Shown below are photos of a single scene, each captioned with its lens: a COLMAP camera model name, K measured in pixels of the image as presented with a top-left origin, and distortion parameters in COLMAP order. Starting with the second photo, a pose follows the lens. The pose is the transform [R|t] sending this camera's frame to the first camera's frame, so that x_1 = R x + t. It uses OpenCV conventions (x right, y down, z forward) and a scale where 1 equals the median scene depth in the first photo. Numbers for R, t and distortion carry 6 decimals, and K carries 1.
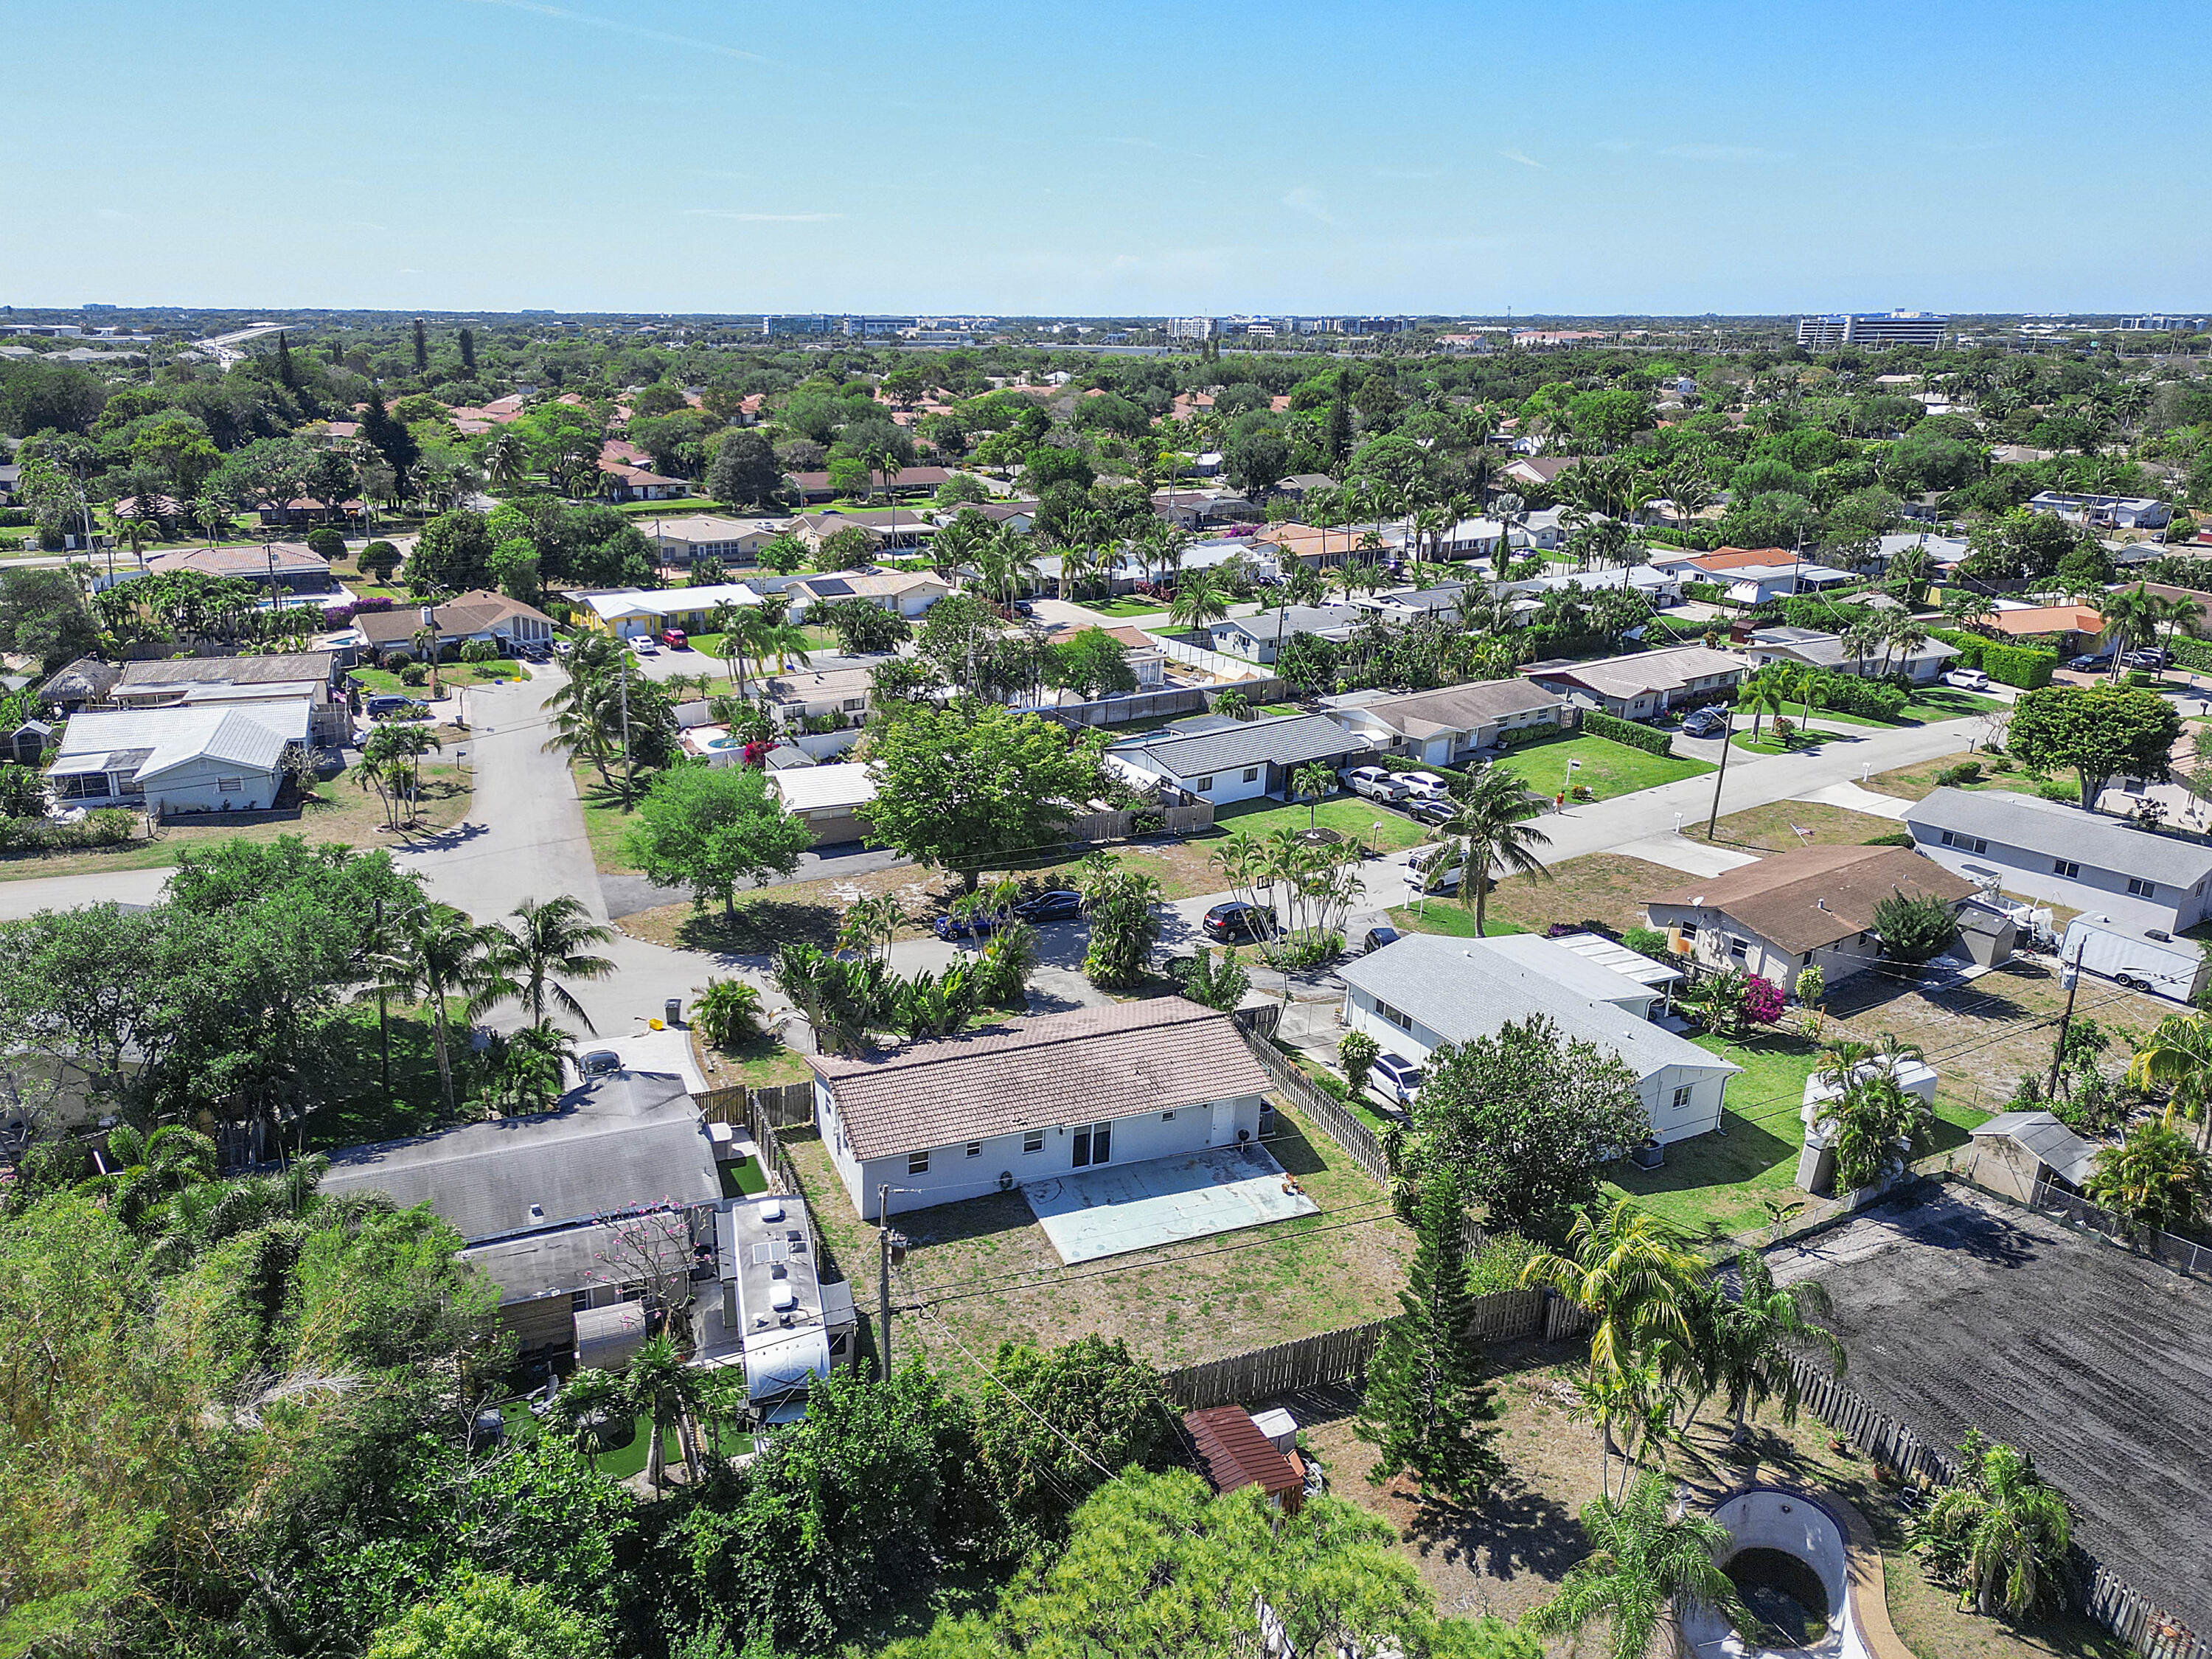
lens RADIAL K [[1548.2, 0, 1047.8], [0, 1548.2, 835.5], [0, 0, 1]] dist [0.088906, -0.087856]
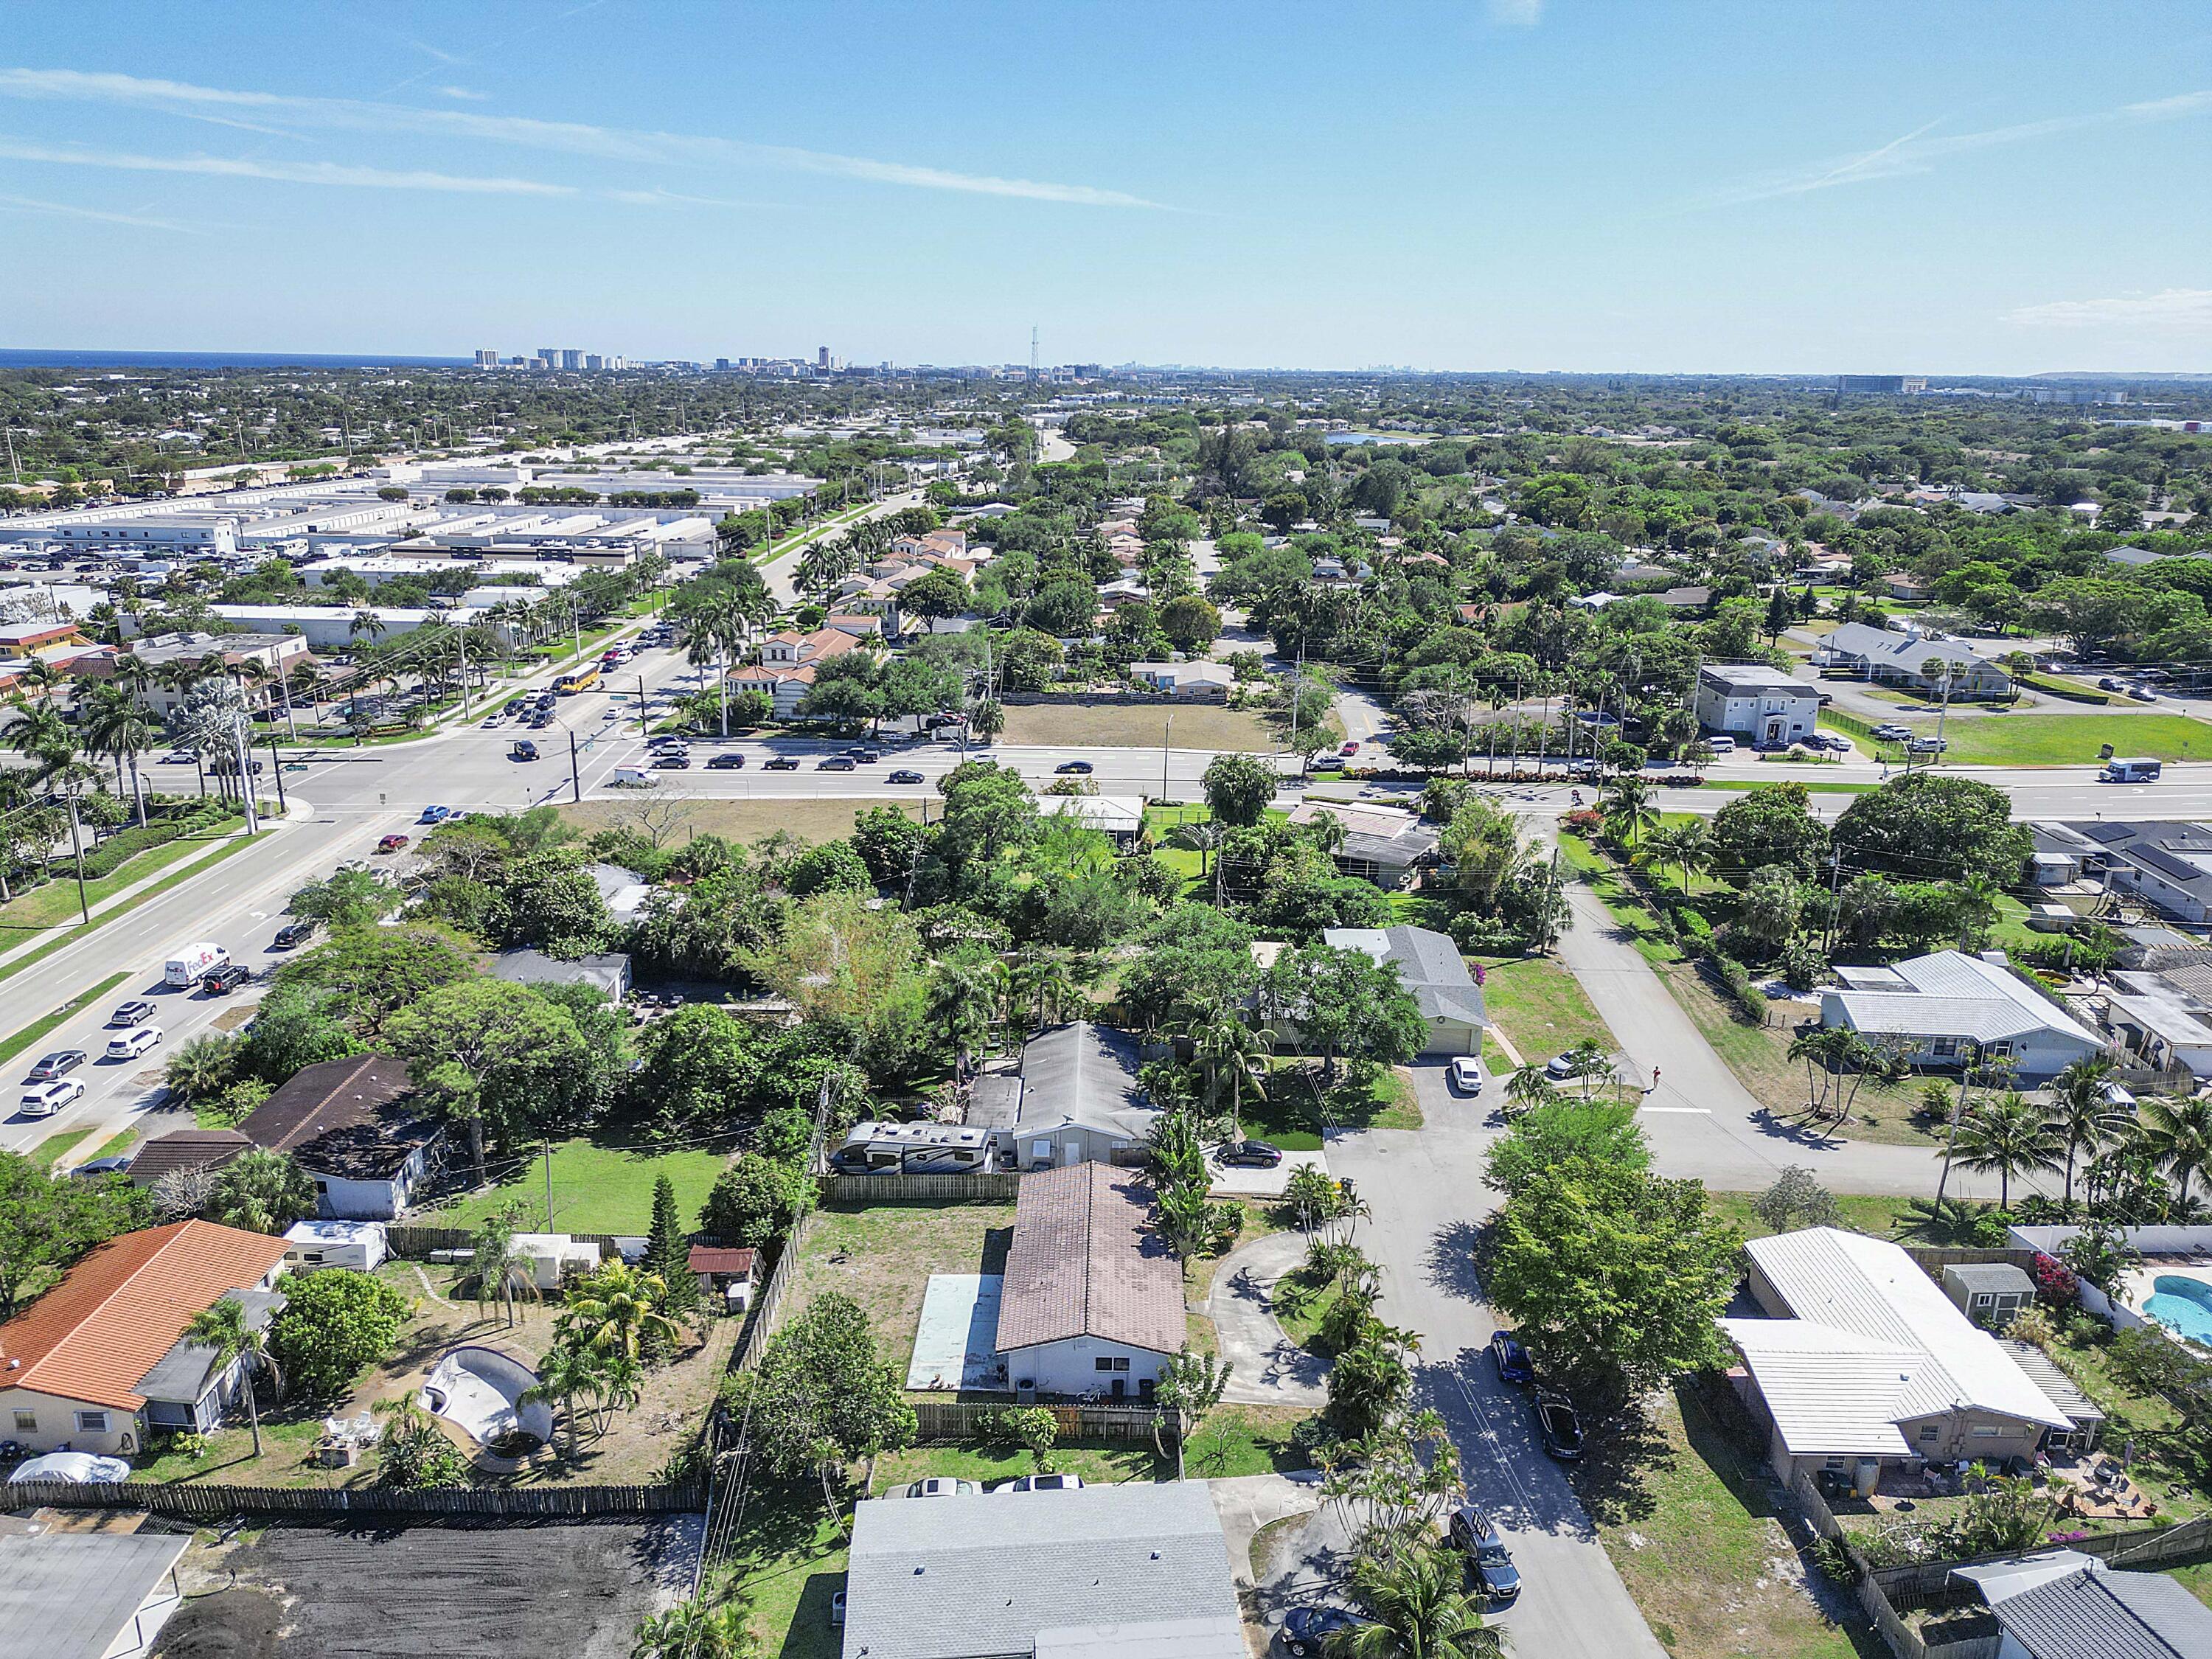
lens RADIAL K [[1559.6, 0, 1099.8], [0, 1559.6, 821.9], [0, 0, 1]] dist [0.080332, -0.084452]
pose [[-0.365717, 0.252617, -0.895788, 1.172774], [-0.312166, 0.873419, 0.373755, -0.727035], [0.876814, 0.416323, -0.240565, 1.228309]]
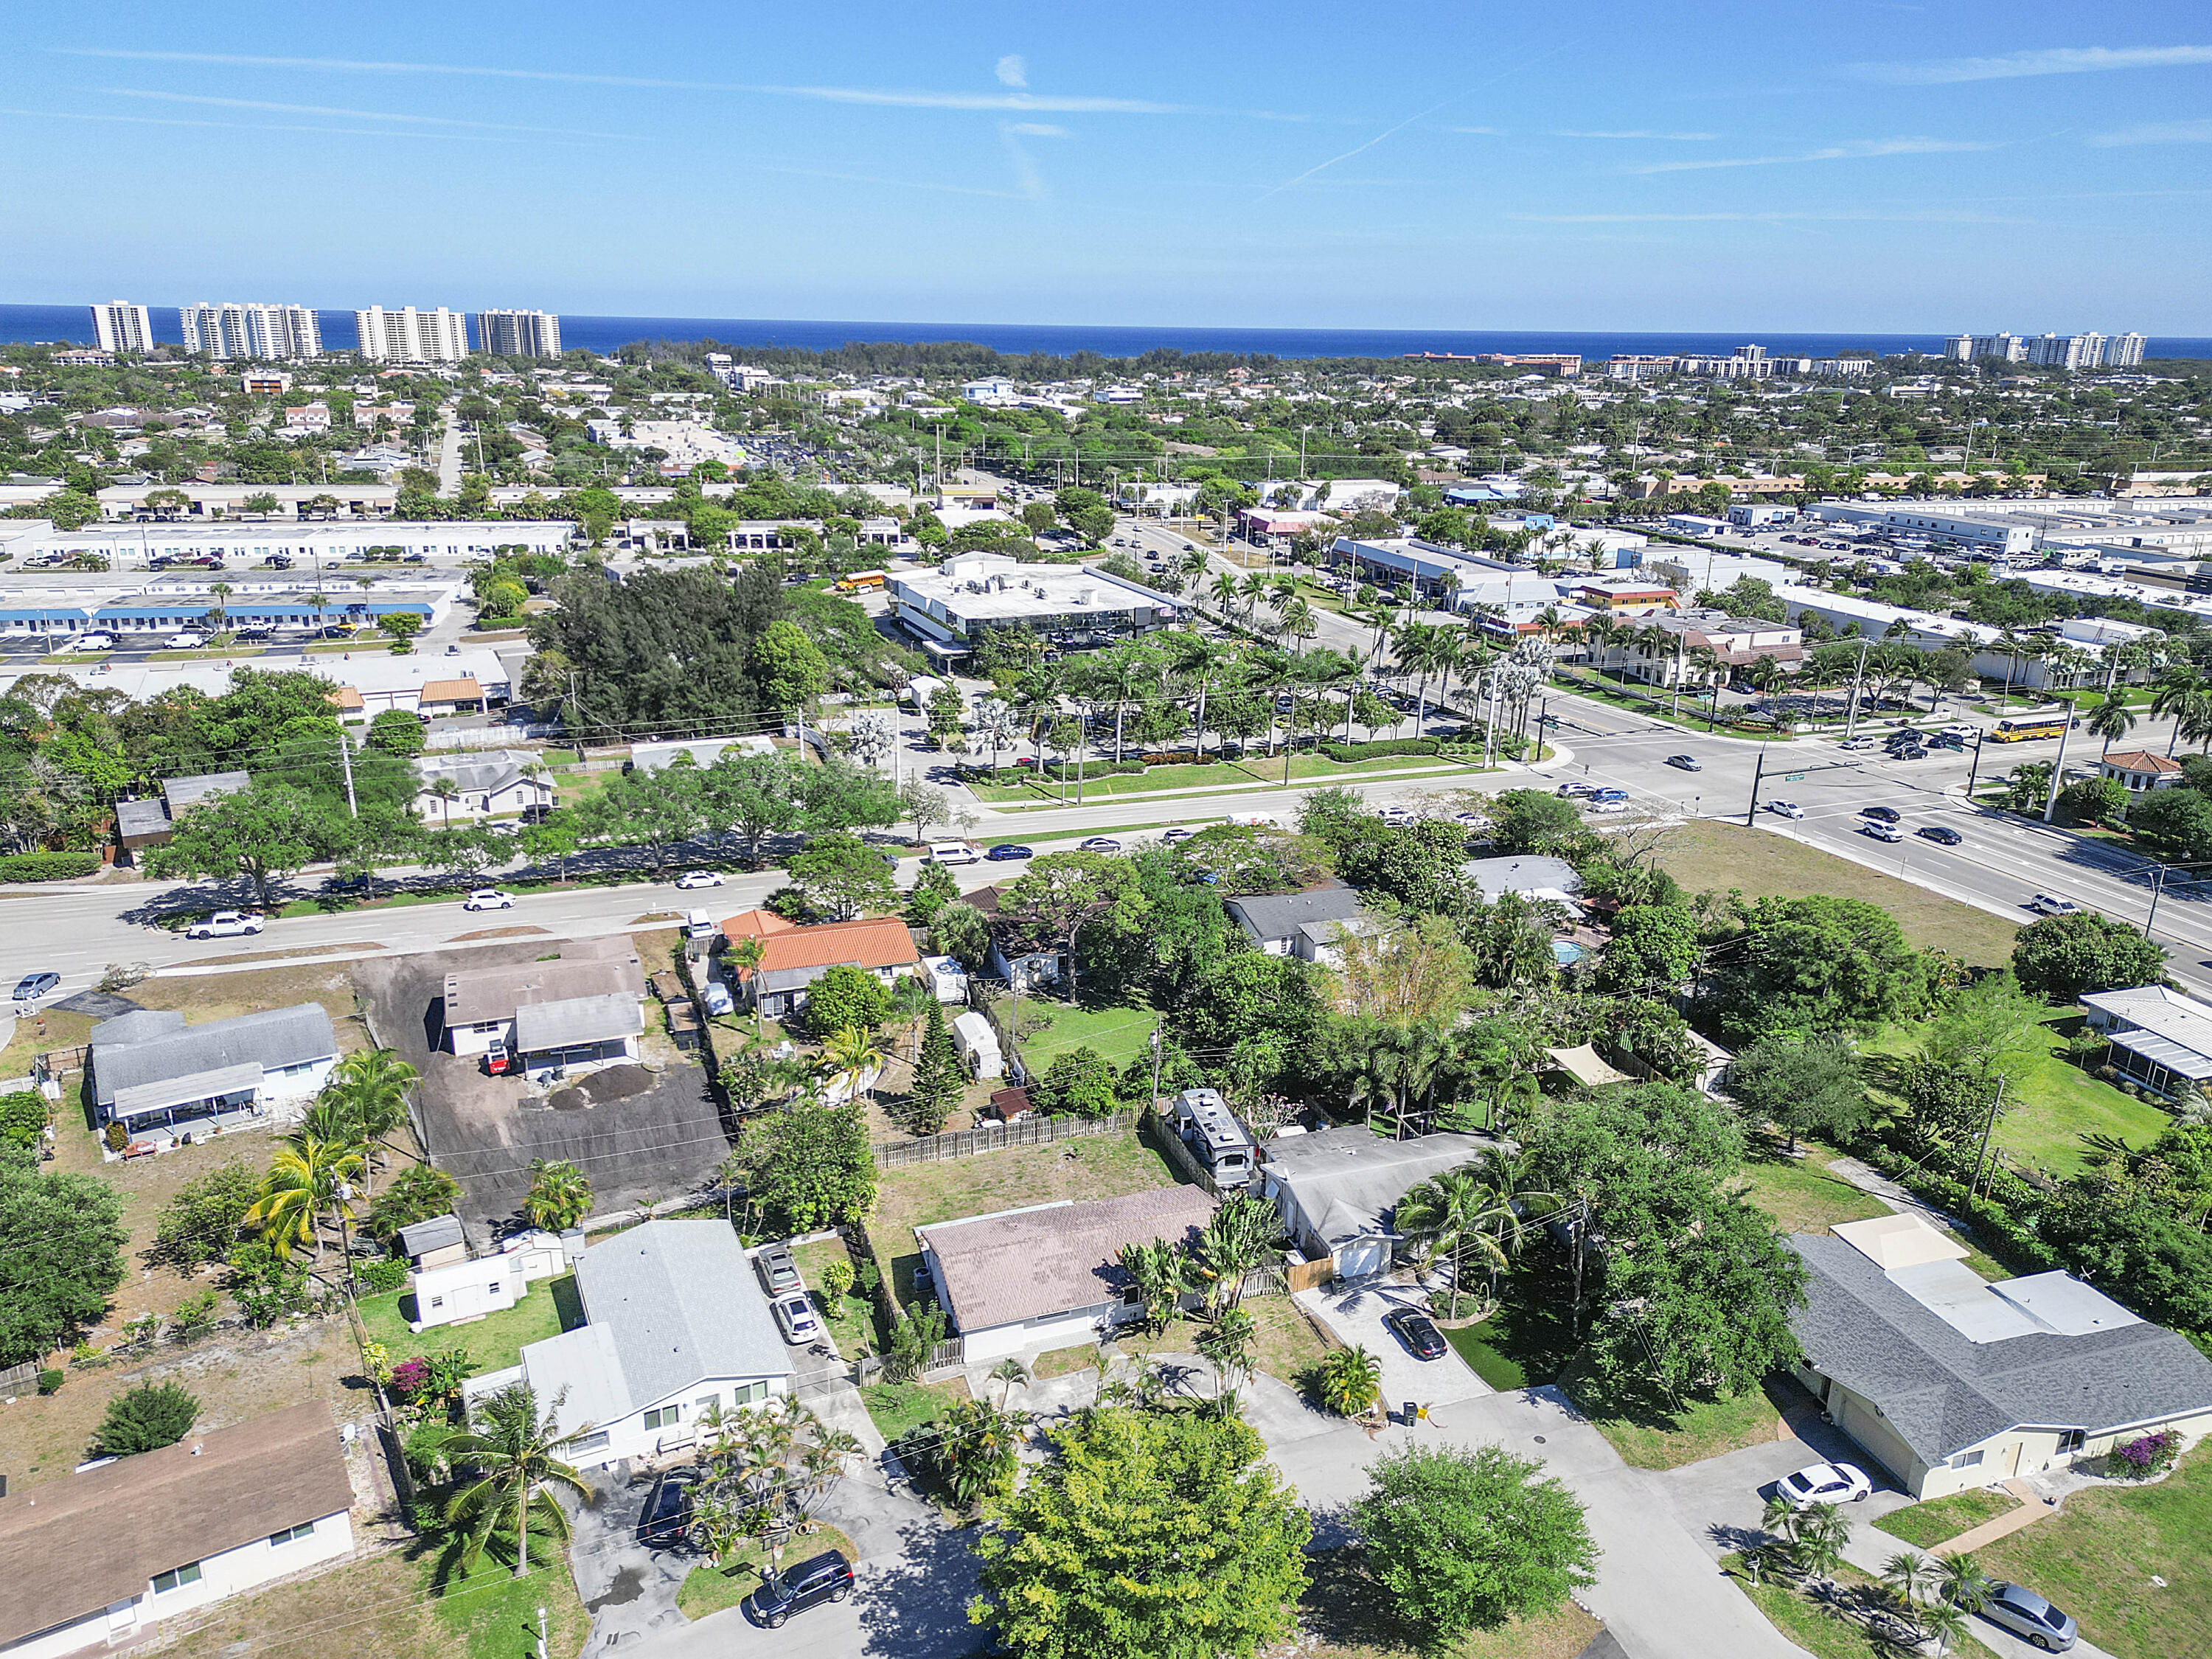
lens RADIAL K [[1559.6, 0, 1099.8], [0, 1559.6, 821.9], [0, 0, 1]] dist [0.080332, -0.084452]
pose [[-0.999455, -0.026103, 0.020222, -0.042915], [-0.009062, 0.805739, 0.592201, -1.049019], [-0.031752, 0.591695, -0.805537, 2.000900]]
